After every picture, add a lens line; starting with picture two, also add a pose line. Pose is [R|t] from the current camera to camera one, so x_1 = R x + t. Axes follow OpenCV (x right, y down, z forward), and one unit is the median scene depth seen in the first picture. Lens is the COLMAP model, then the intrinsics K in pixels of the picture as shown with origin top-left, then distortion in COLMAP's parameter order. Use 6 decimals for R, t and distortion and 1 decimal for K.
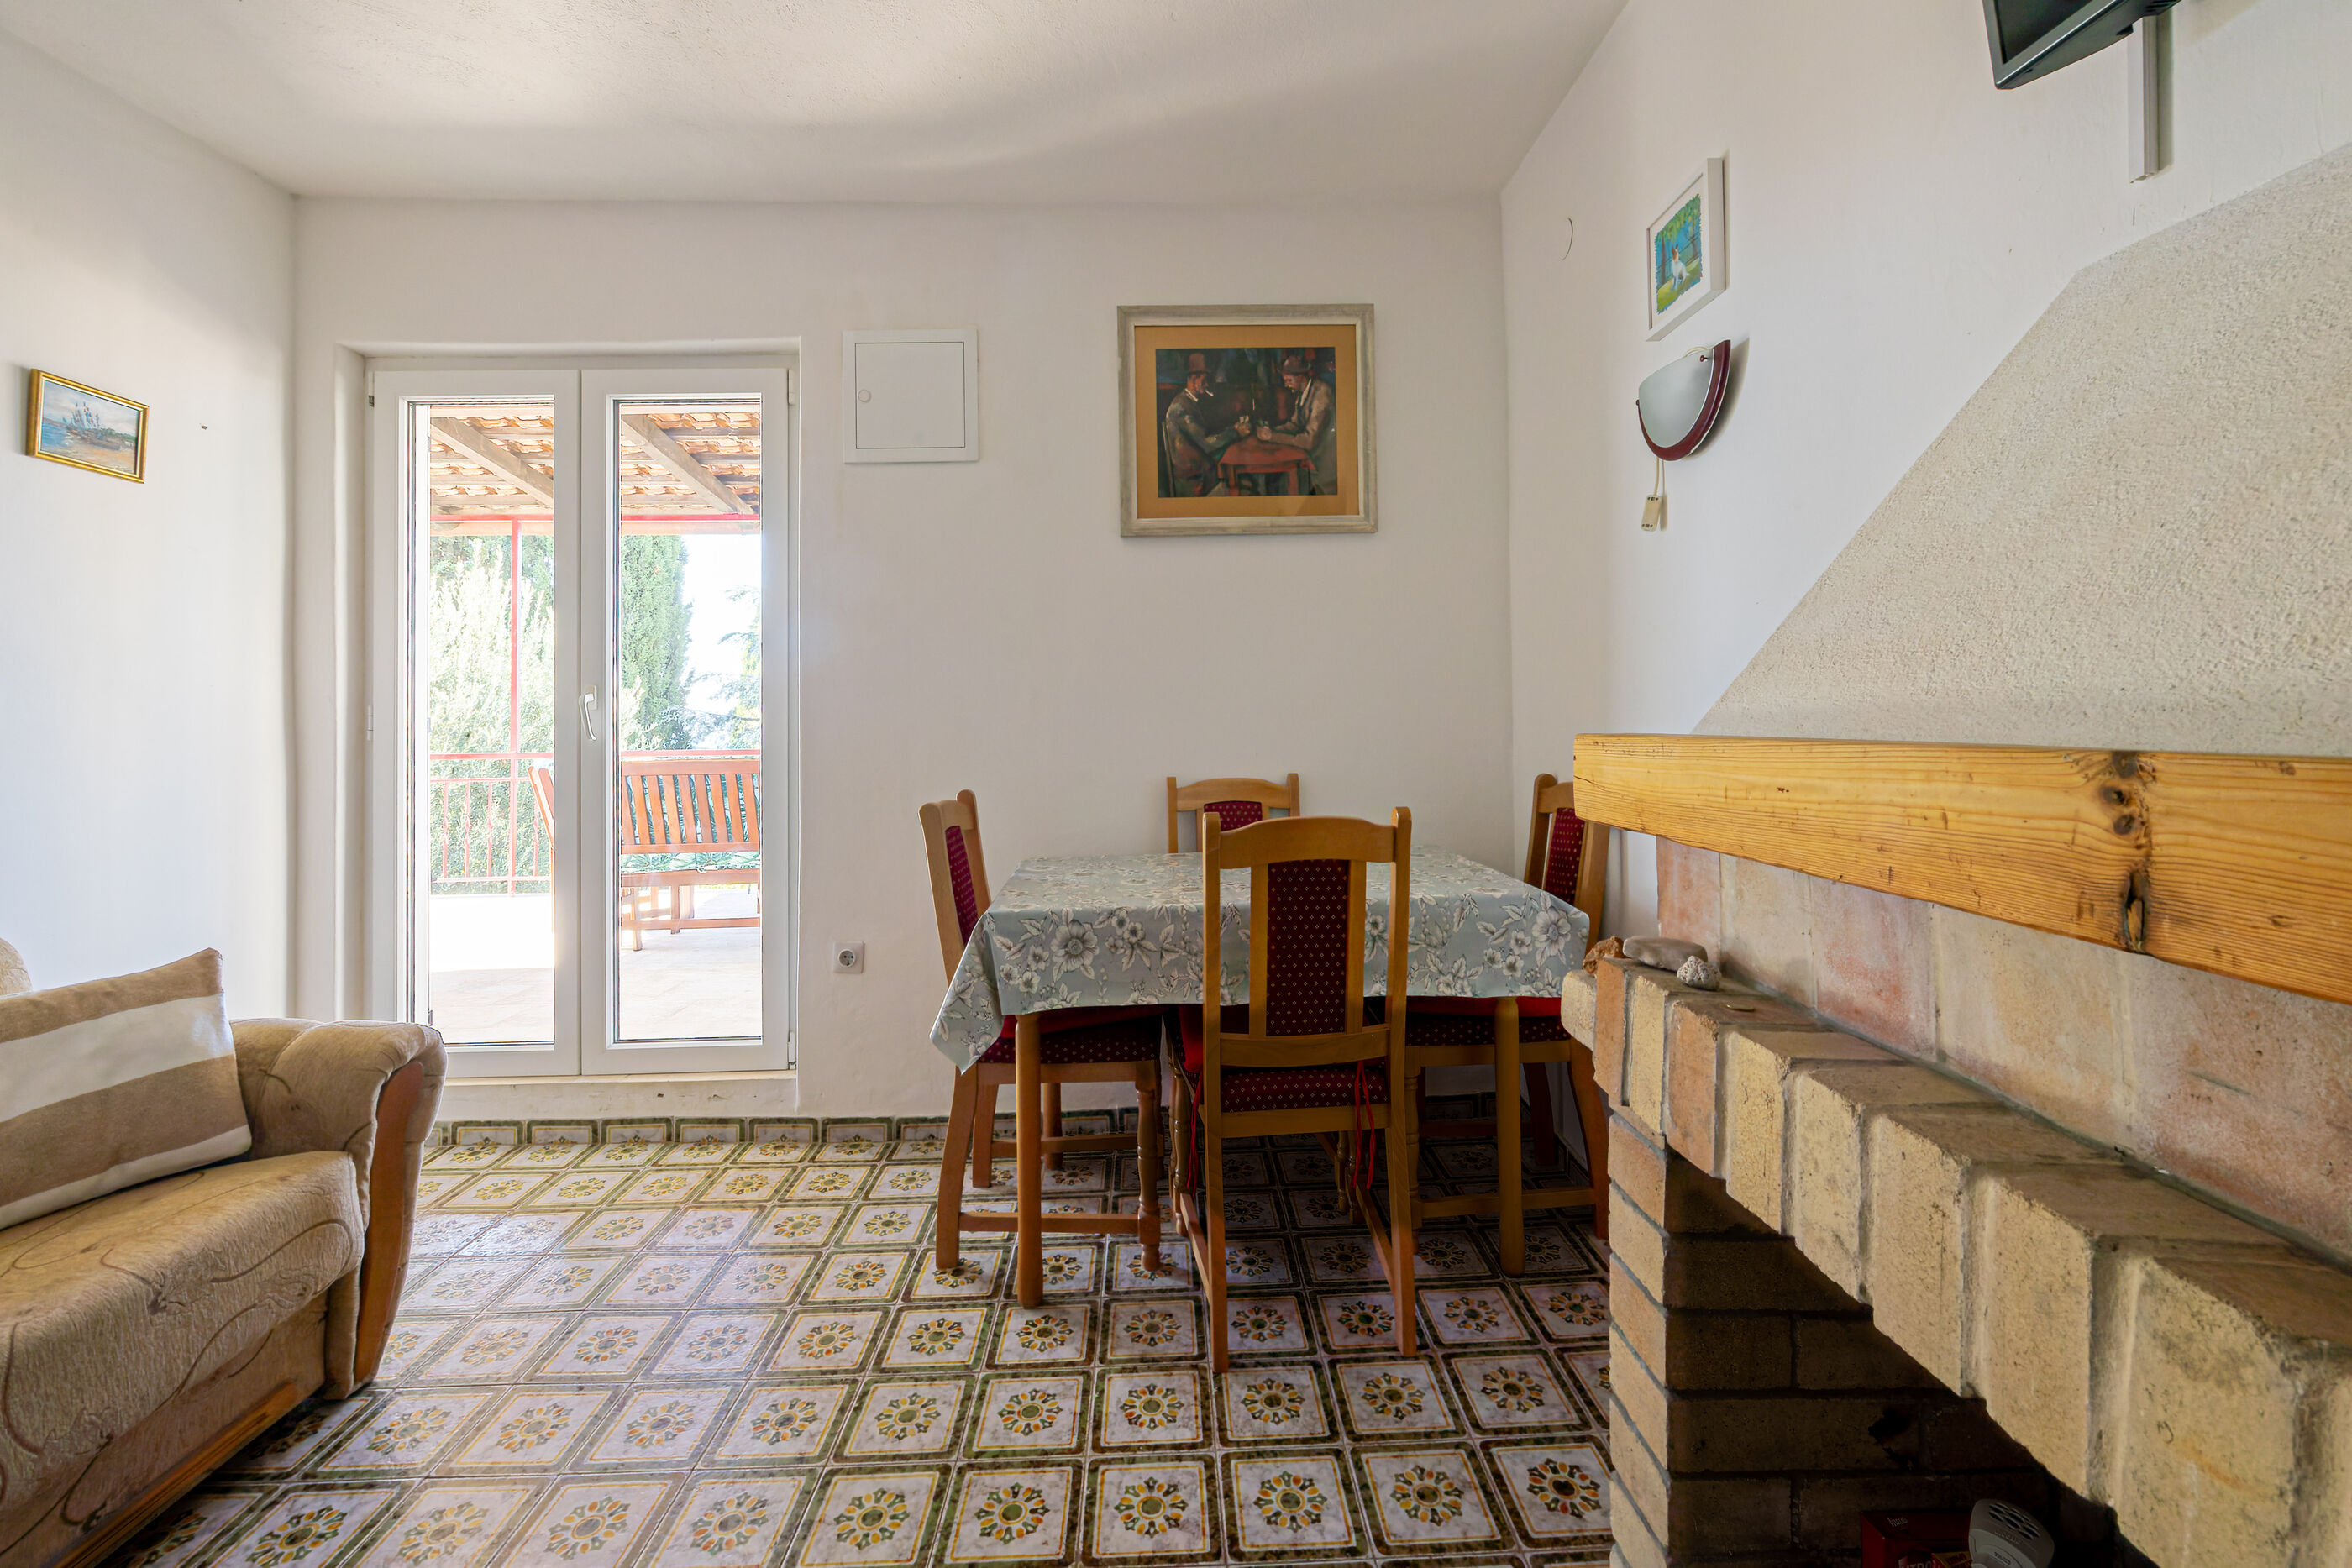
lens RADIAL K [[958.3, 0, 1162.7], [0, 958.3, 702.5], [0, 0, 1]] dist [-0.002144, 0.000284]
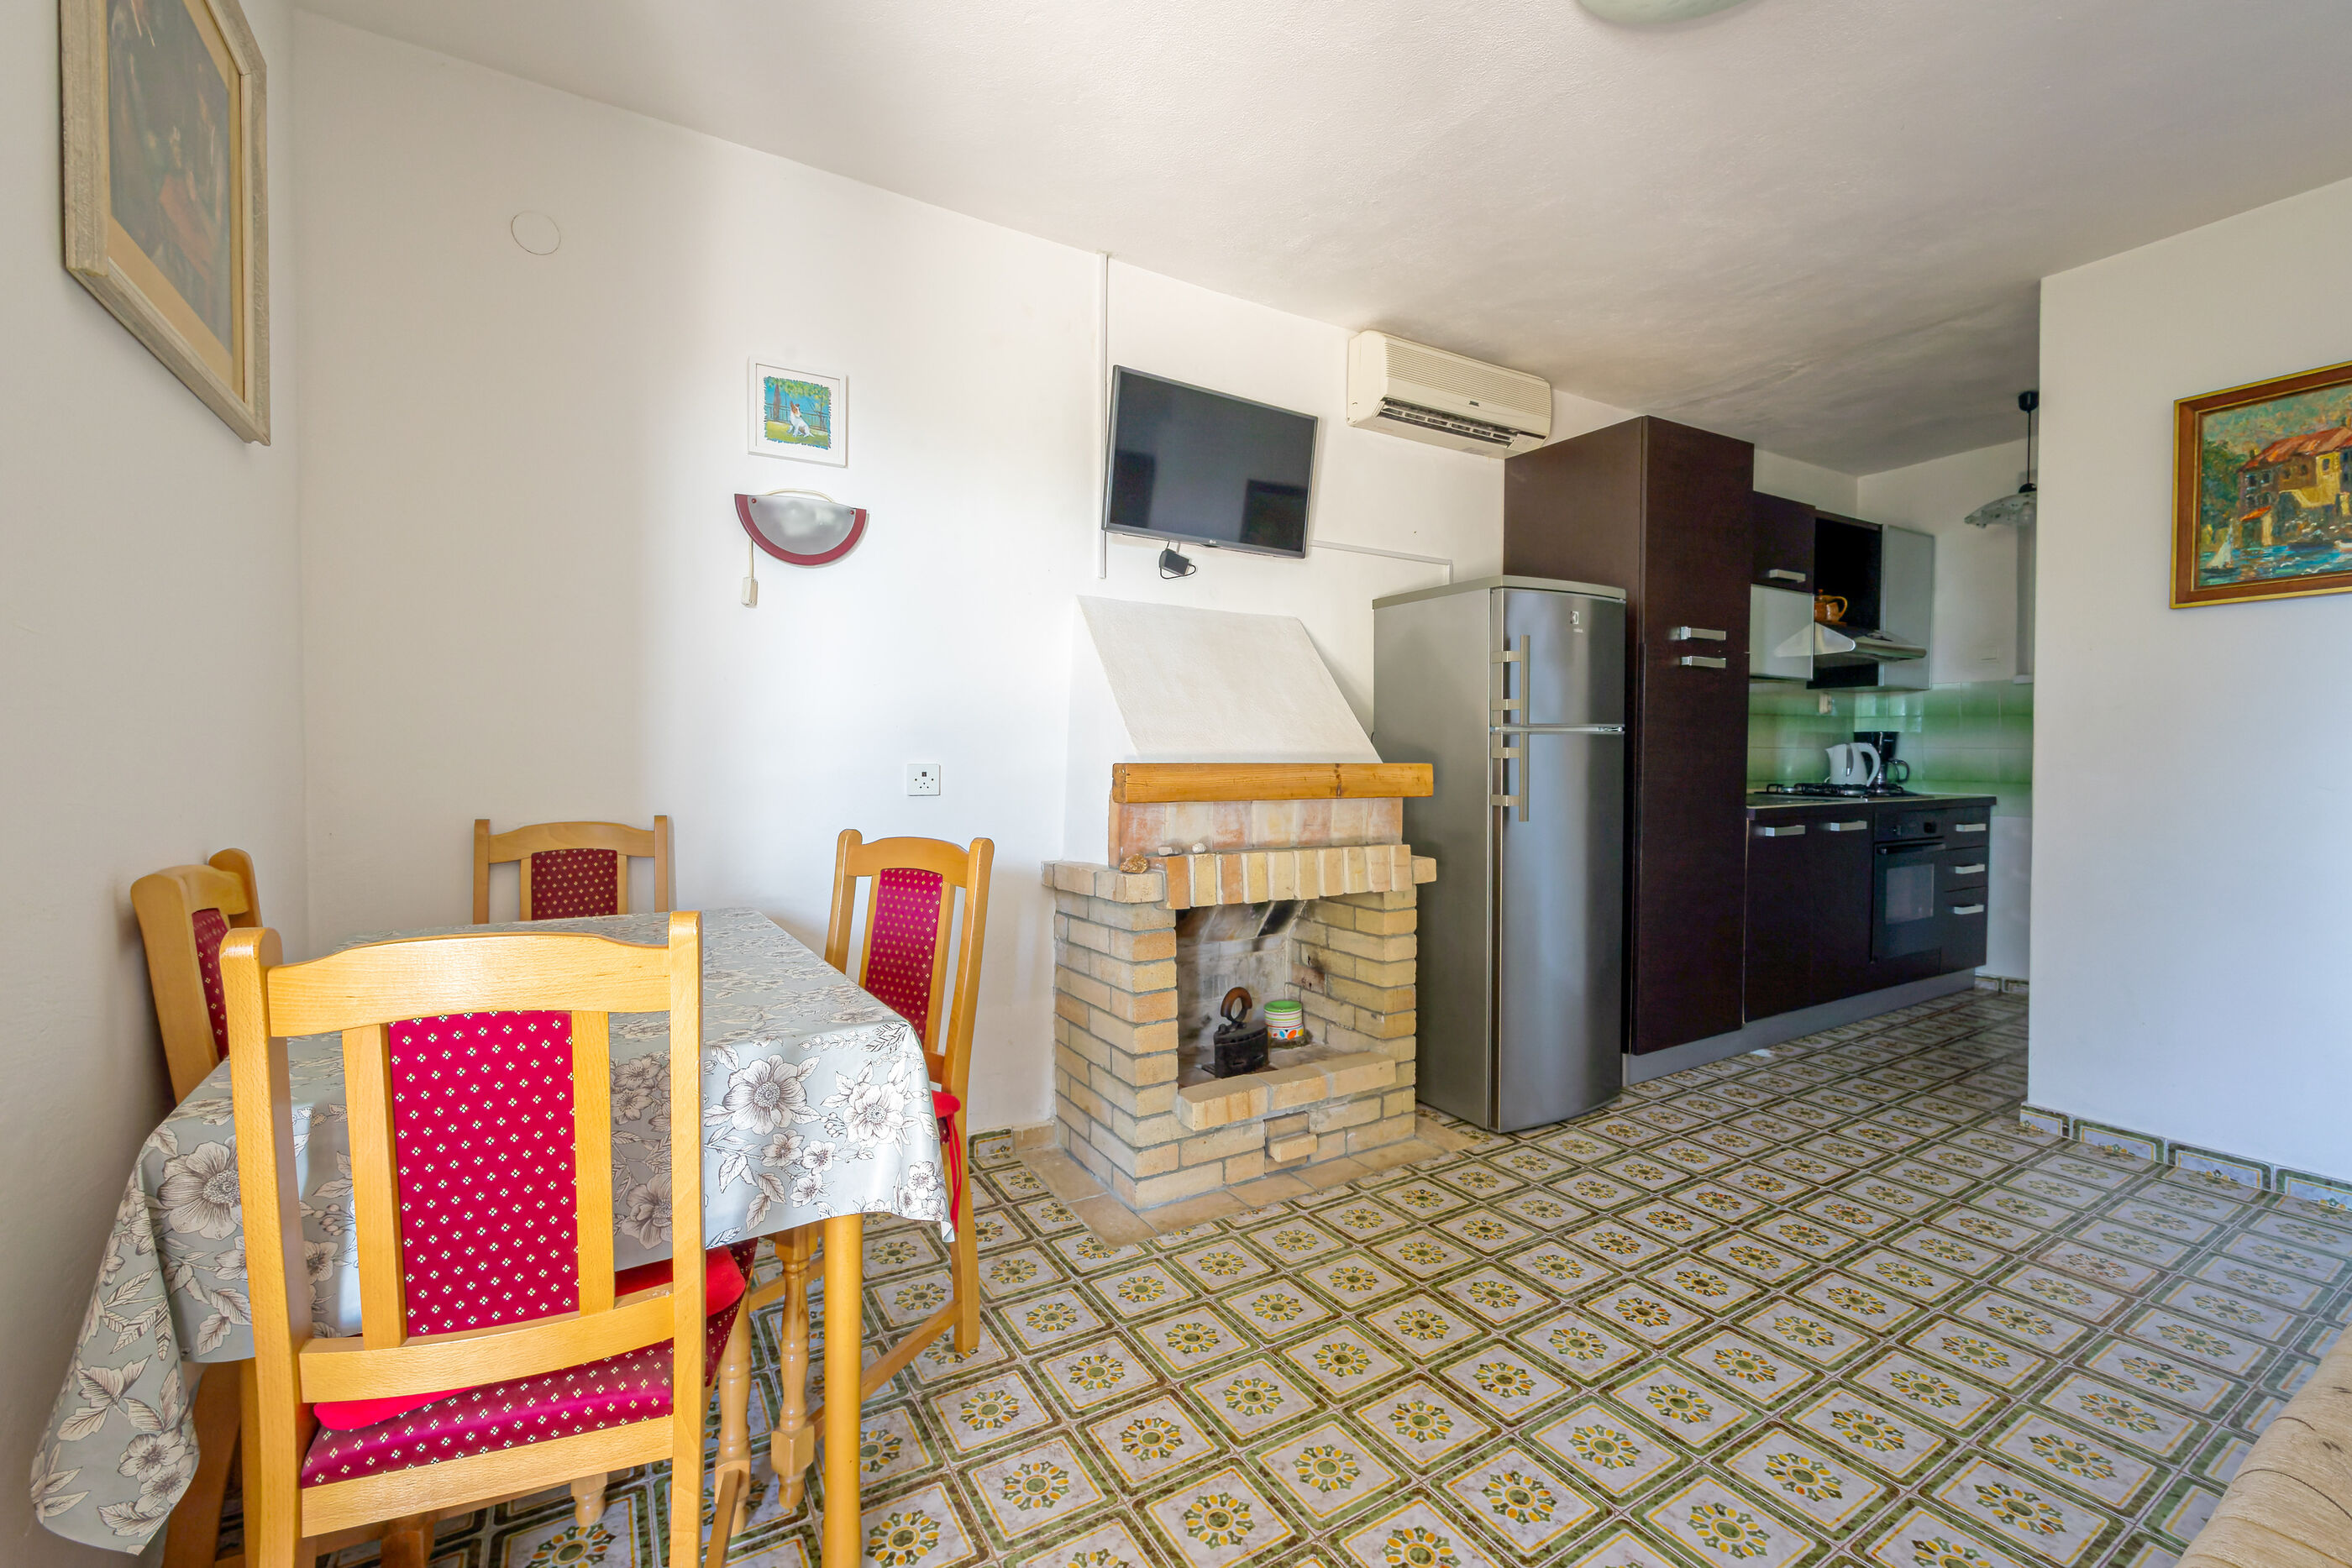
lens RADIAL K [[967.5, 0, 1181.5], [0, 967.5, 779.0], [0, 0, 1]] dist [-0.001195, 0.000087]
pose [[-0.495344, -0.004546, 0.868685, -0.898316], [-0.012064, 0.999926, -0.001647, 0.042571], [-0.868613, -0.011296, -0.495362, 1.181548]]
